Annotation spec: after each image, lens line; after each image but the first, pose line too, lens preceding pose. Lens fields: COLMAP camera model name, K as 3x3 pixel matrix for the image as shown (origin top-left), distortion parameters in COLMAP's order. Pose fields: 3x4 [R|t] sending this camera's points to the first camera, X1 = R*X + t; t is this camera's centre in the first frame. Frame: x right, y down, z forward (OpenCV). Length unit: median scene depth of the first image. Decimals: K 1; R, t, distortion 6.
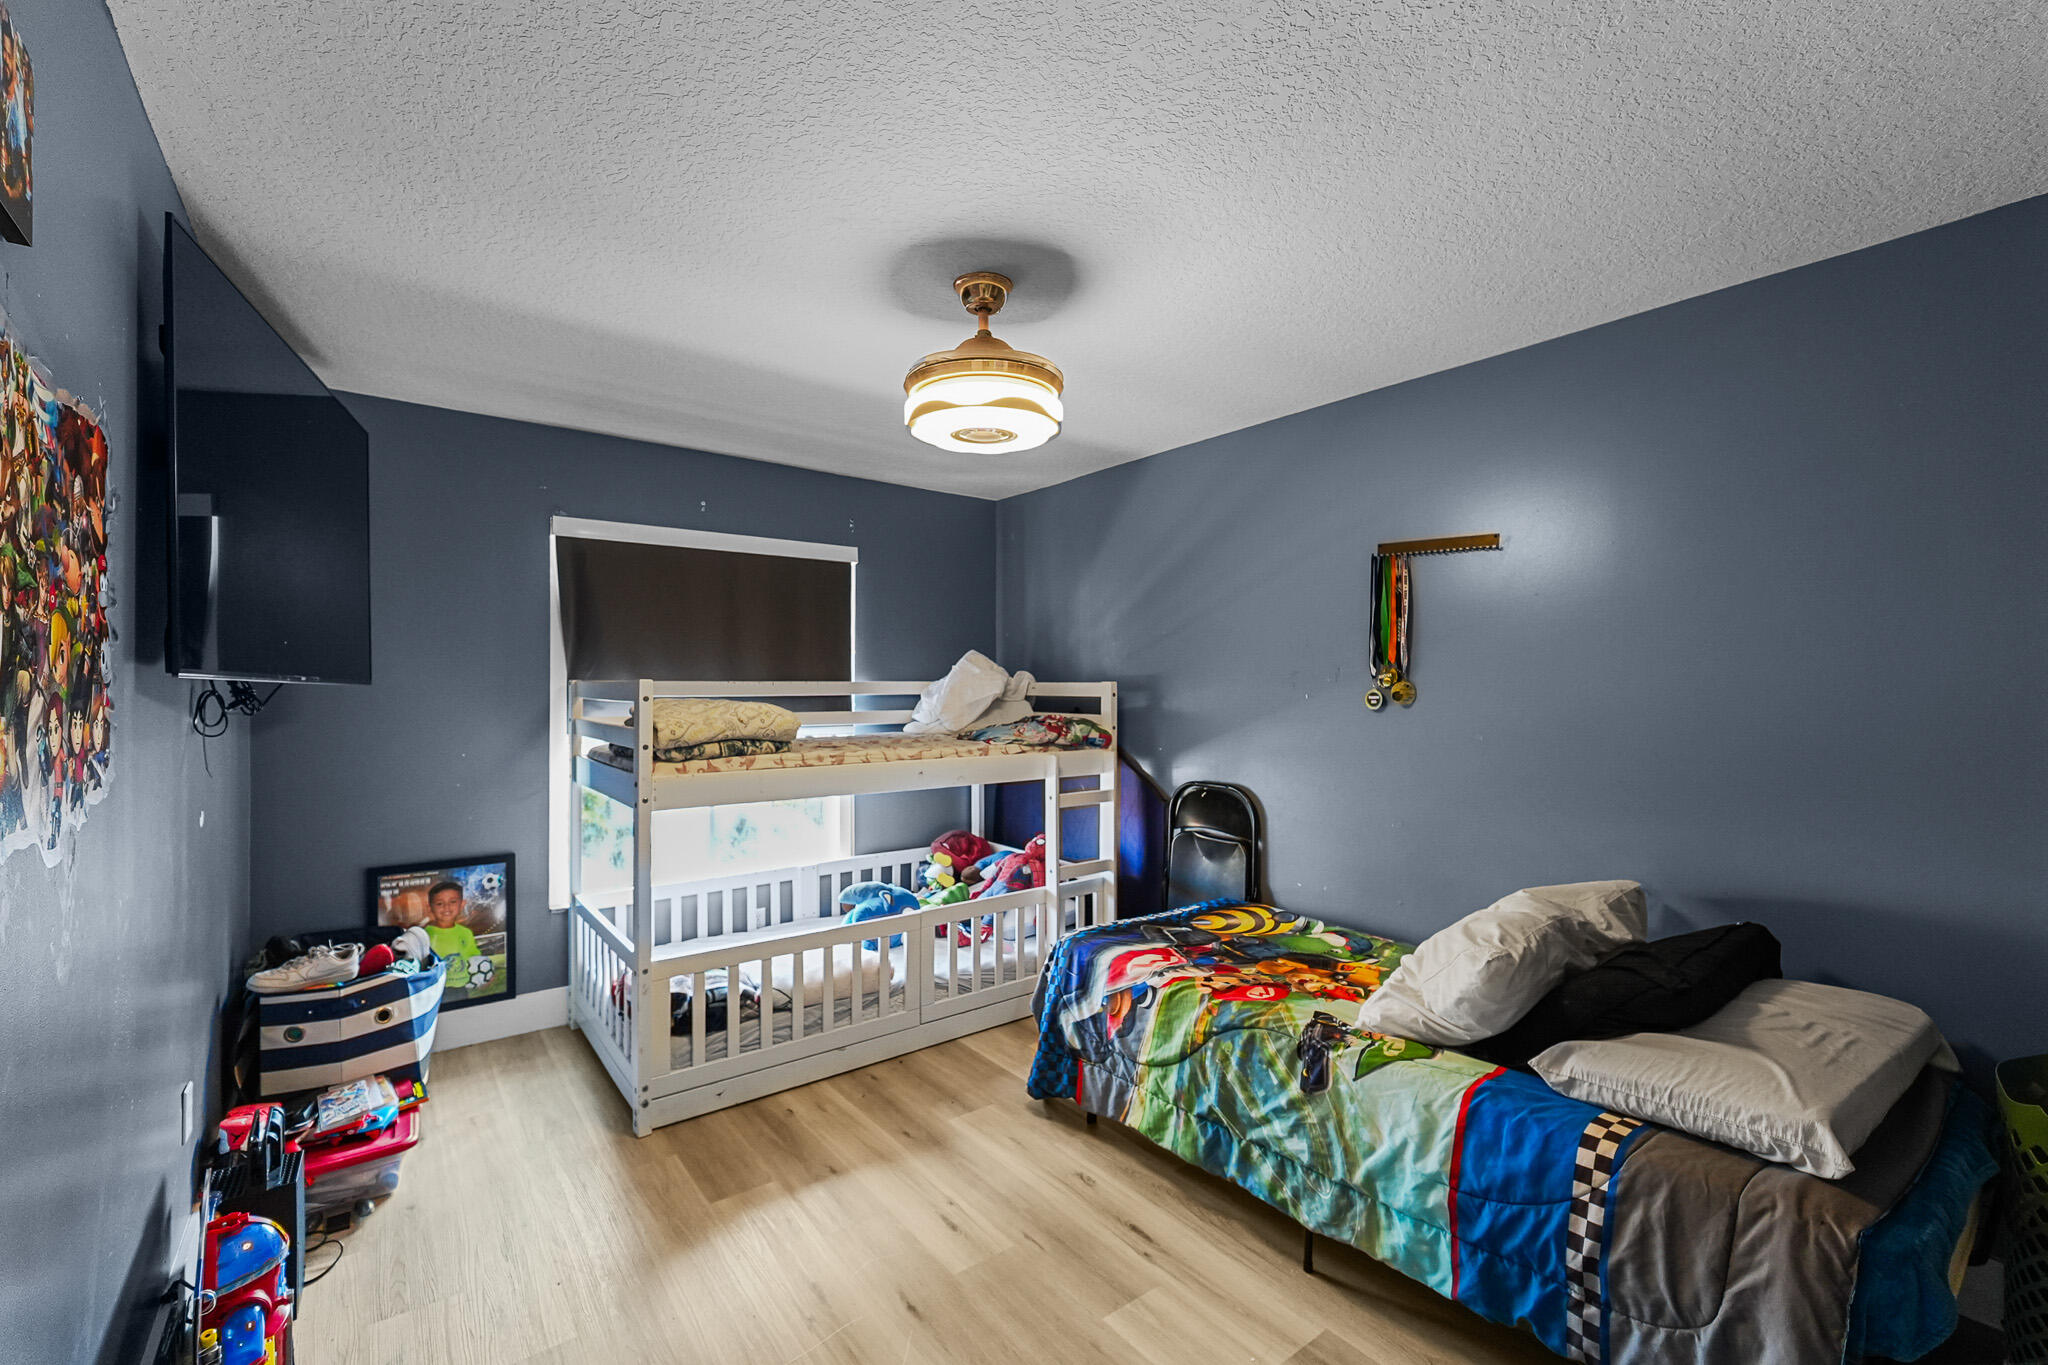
lens RADIAL K [[858.4, 0, 1017.0], [0, 858.4, 683.0], [0, 0, 1]] dist [-0.001322, -0.001014]
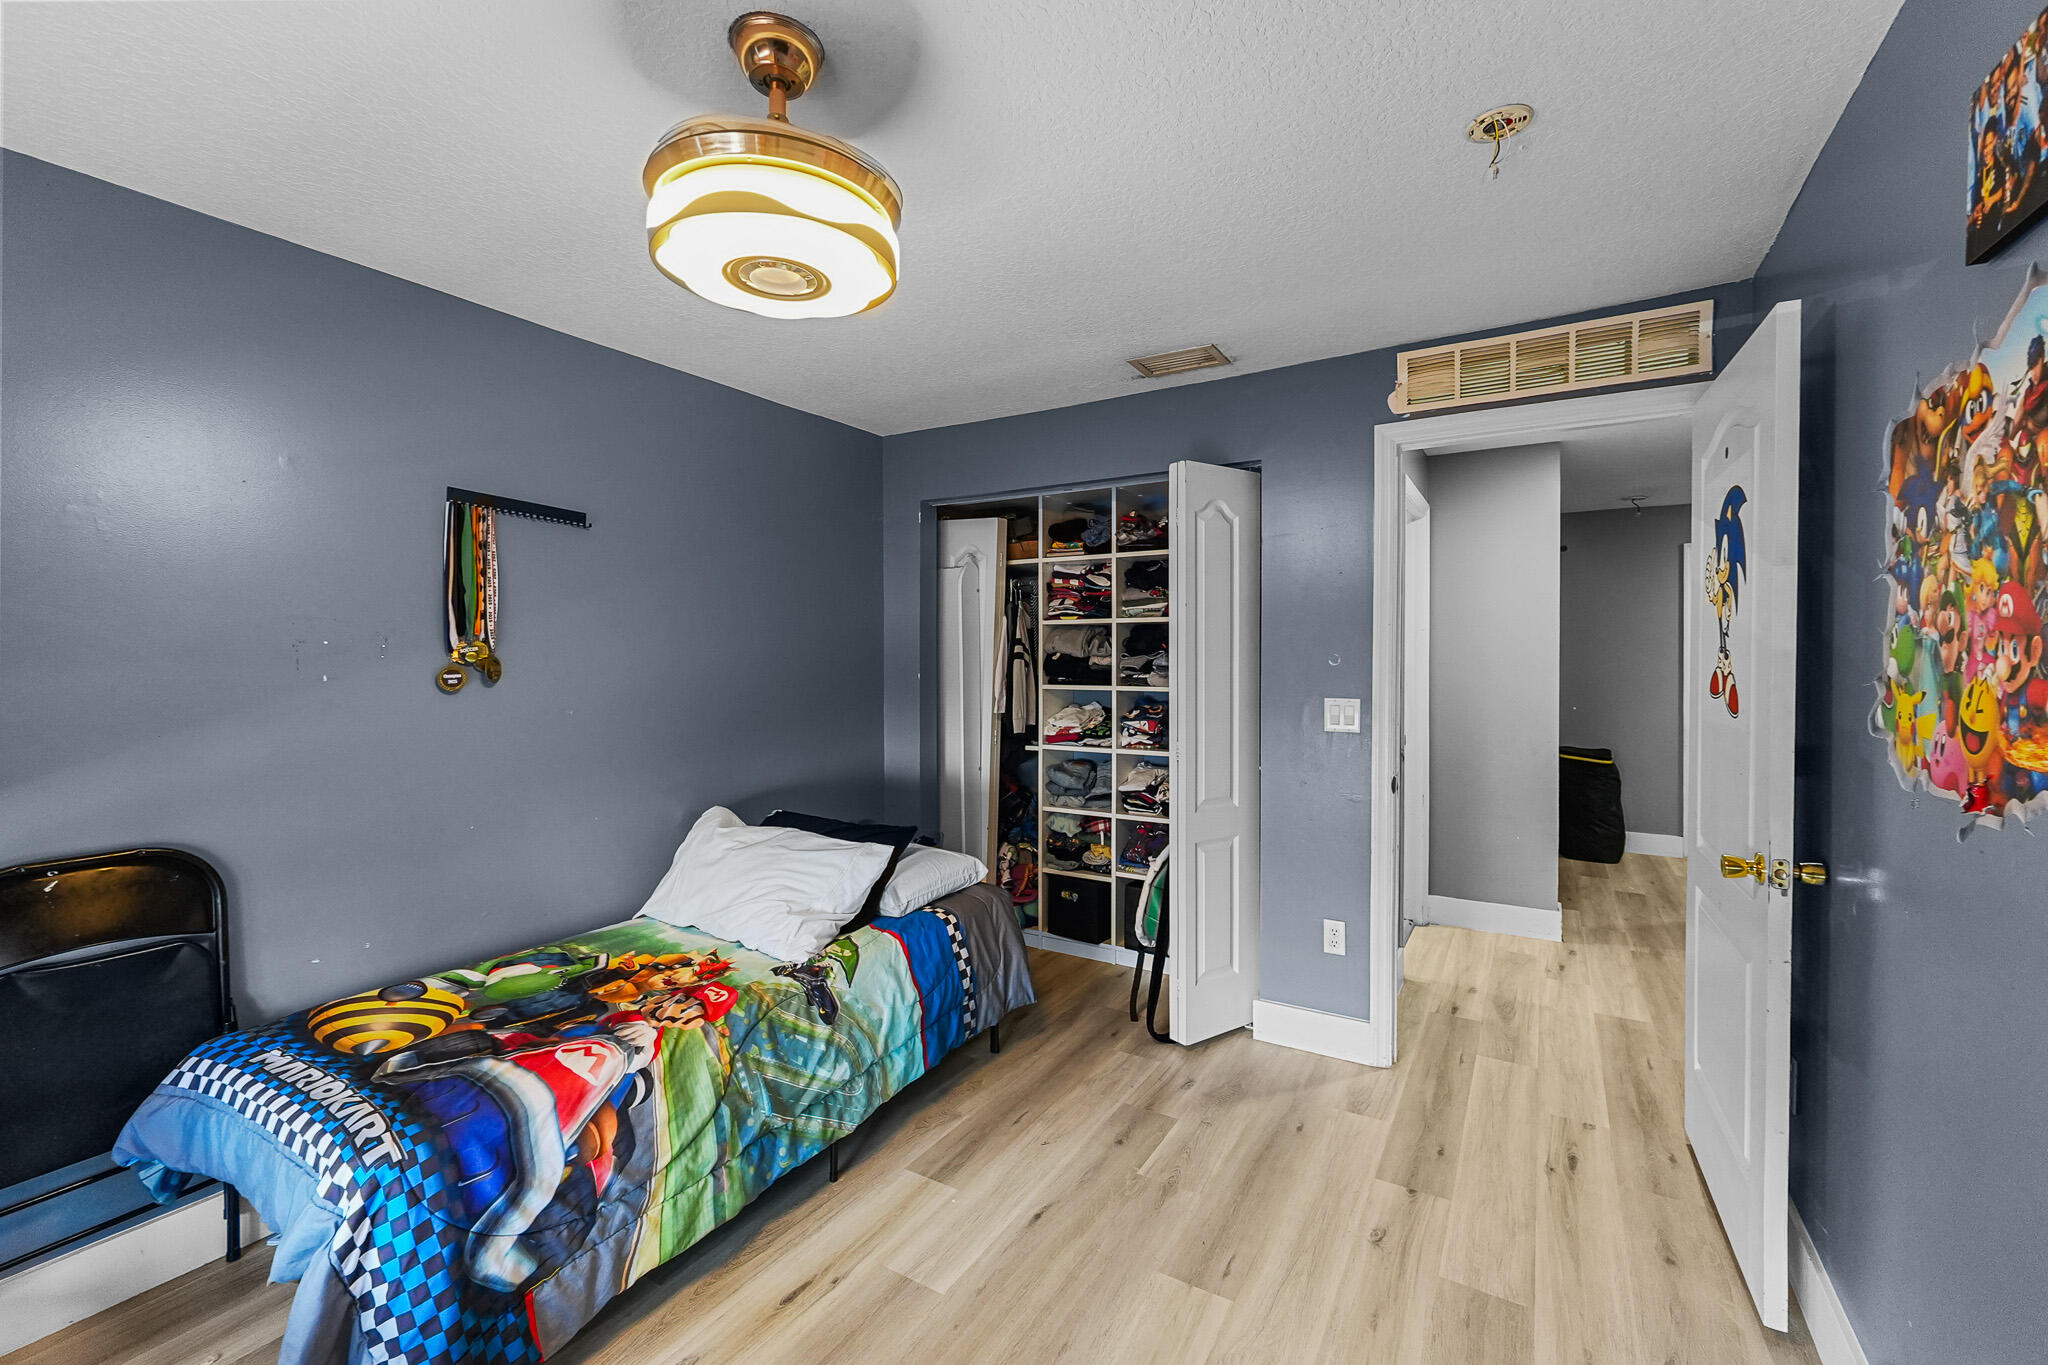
lens RADIAL K [[858.4, 0, 1020.3], [0, 858.4, 674.6], [0, 0, 1]] dist [-0.001322, -0.001014]
pose [[-0.373491, -0.016084, 0.927494, -0.678284], [0.001585, 0.999837, 0.017977, 0.001173], [-0.927632, 0.008185, -0.373405, 1.023974]]
